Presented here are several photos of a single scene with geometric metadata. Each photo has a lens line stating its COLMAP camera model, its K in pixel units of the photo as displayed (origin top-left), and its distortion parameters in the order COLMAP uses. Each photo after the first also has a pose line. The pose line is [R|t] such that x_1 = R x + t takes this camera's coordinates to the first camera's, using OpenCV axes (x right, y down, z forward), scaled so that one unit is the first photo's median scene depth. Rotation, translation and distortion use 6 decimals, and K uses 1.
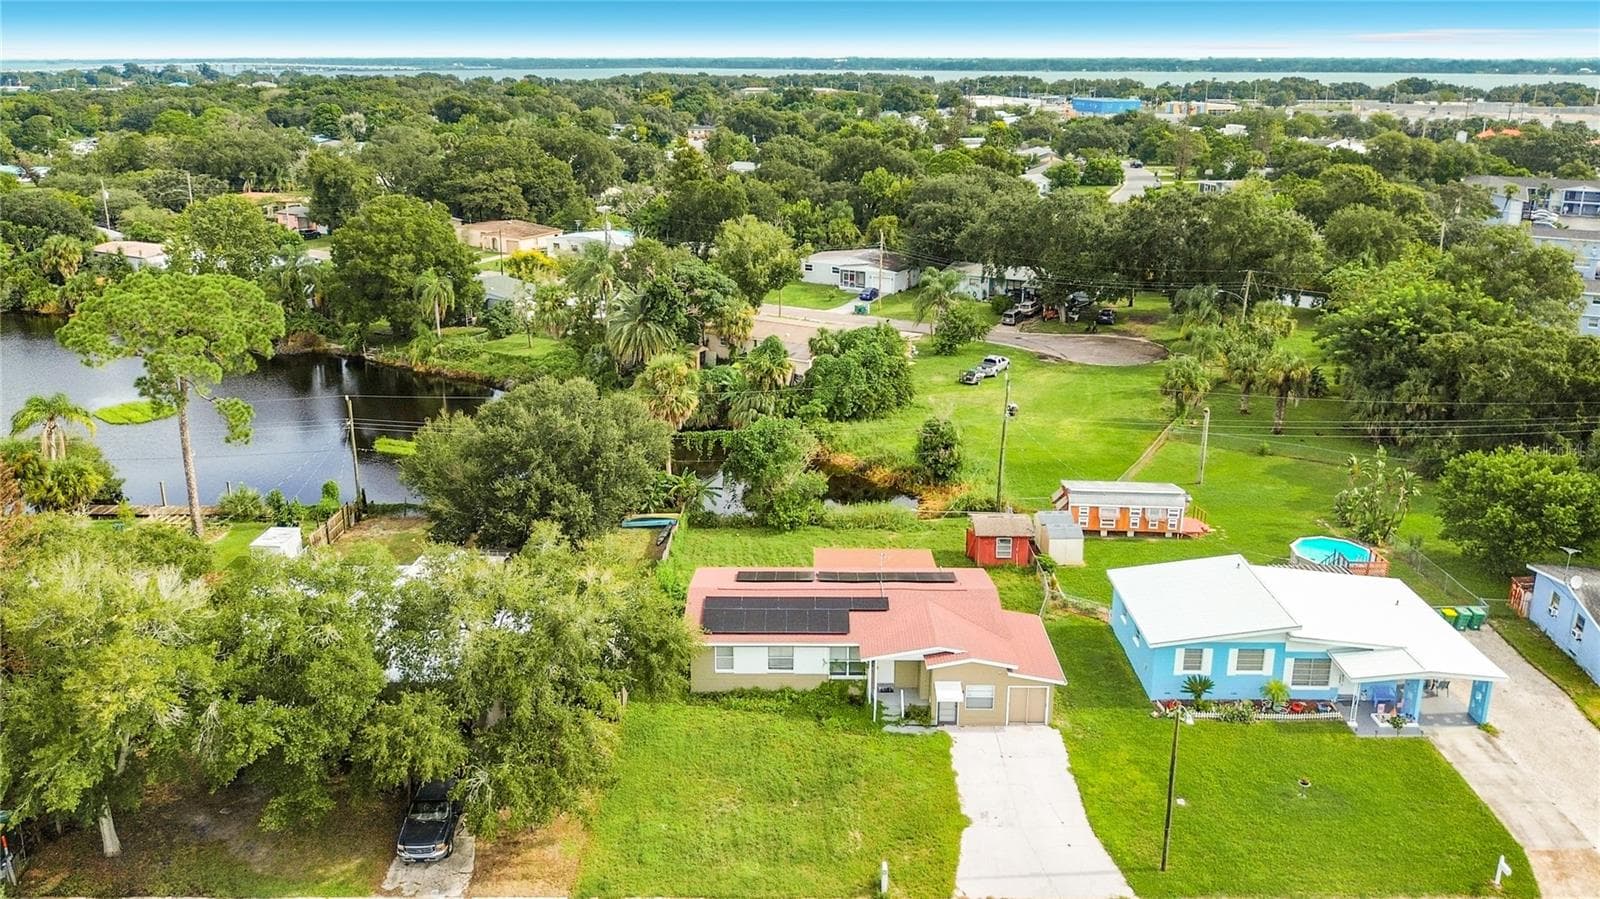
lens RADIAL K [[1187.3, 0, 801.4], [0, 1187.3, 392.0], [0, 0, 1]] dist [0.026798, -0.041969]
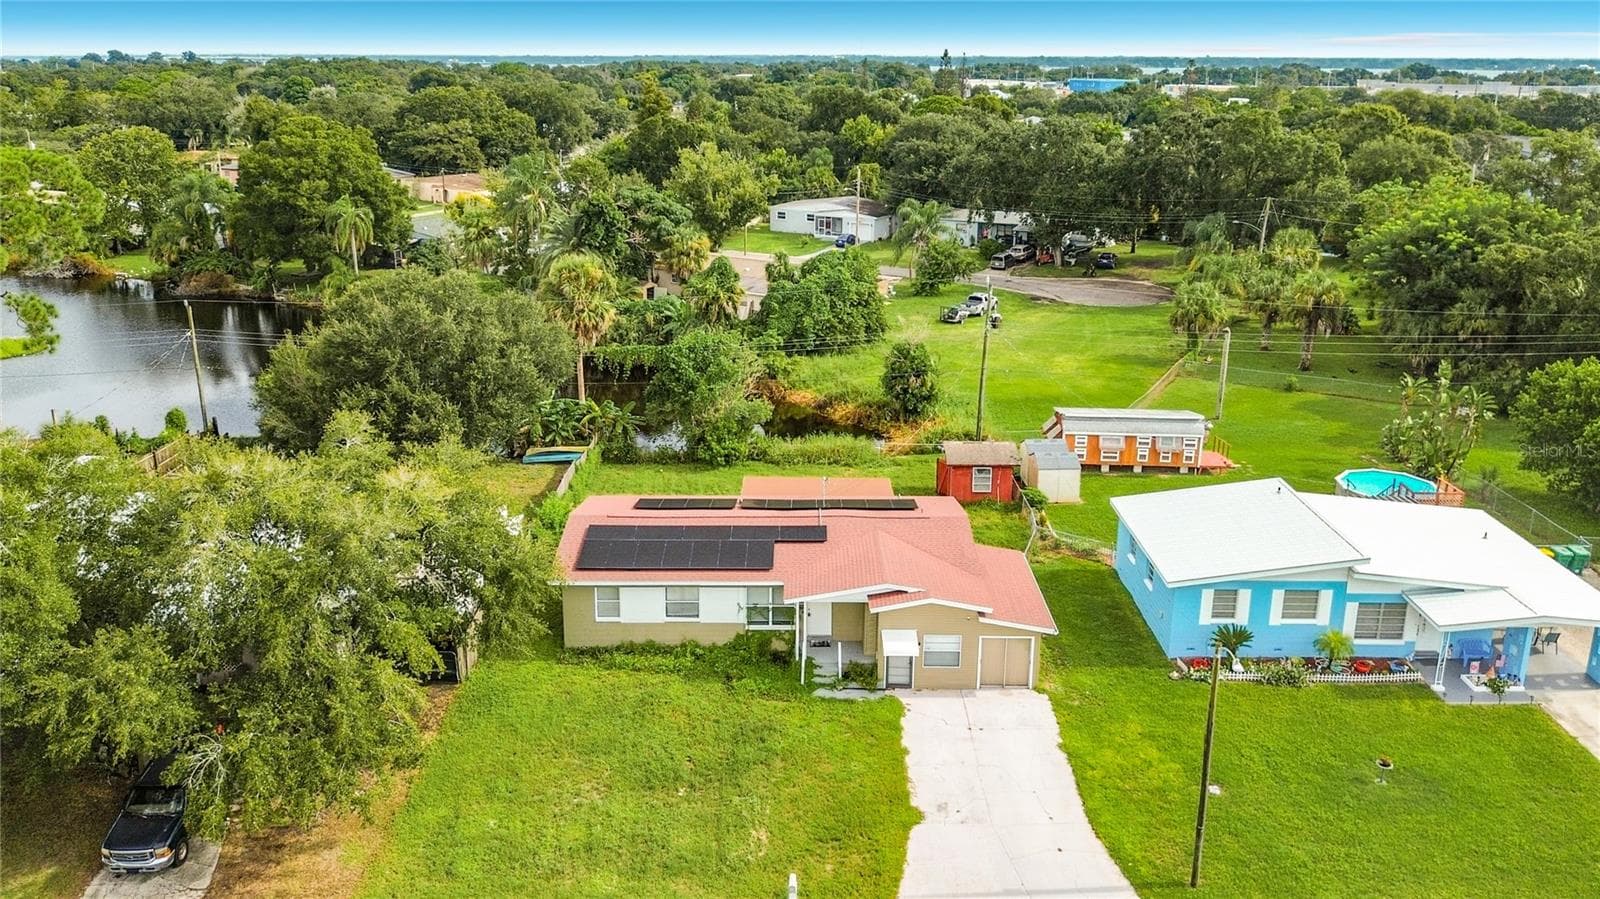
lens RADIAL K [[1187.3, 0, 801.4], [0, 1187.3, 392.0], [0, 0, 1]] dist [0.026798, -0.041969]
pose [[0.999996, 0.001536, 0.002294, 0.045434], [-0.001538, 0.999998, 0.000911, 0.070917], [-0.002293, -0.000914, 0.999997, 0.192285]]
